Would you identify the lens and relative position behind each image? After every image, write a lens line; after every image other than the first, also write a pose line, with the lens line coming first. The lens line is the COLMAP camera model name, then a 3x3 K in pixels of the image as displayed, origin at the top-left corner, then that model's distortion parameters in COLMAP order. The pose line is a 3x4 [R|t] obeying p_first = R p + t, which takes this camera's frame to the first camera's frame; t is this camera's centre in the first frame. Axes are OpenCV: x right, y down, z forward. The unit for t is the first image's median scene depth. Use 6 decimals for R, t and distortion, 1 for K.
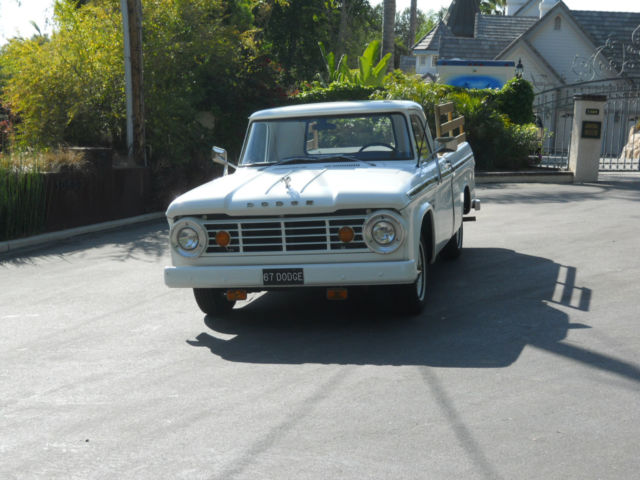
lens RADIAL K [[1048.1, 0, 320.0], [0, 1048.1, 240.0], [0, 0, 1]] dist [-0.017856, 0.022012]
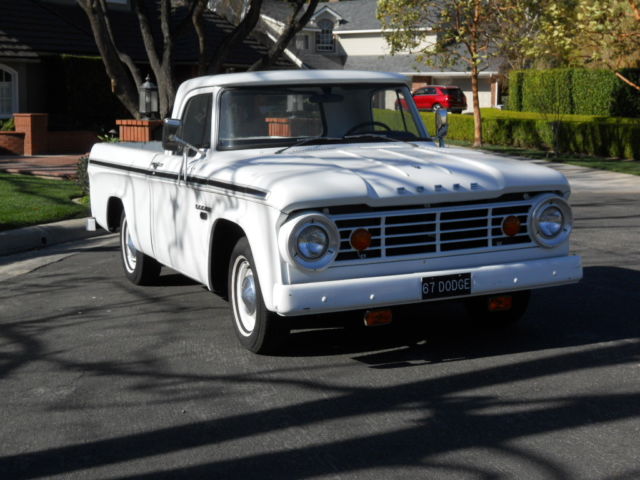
lens RADIAL K [[1048.1, 0, 320.0], [0, 1048.1, 240.0], [0, 0, 1]] dist [-0.017856, 0.022012]
pose [[0.795804, -0.041604, 0.604124, -0.551149], [0.059261, 0.998199, -0.009322, 0.004085], [-0.602648, 0.043220, 0.796836, 0.456255]]
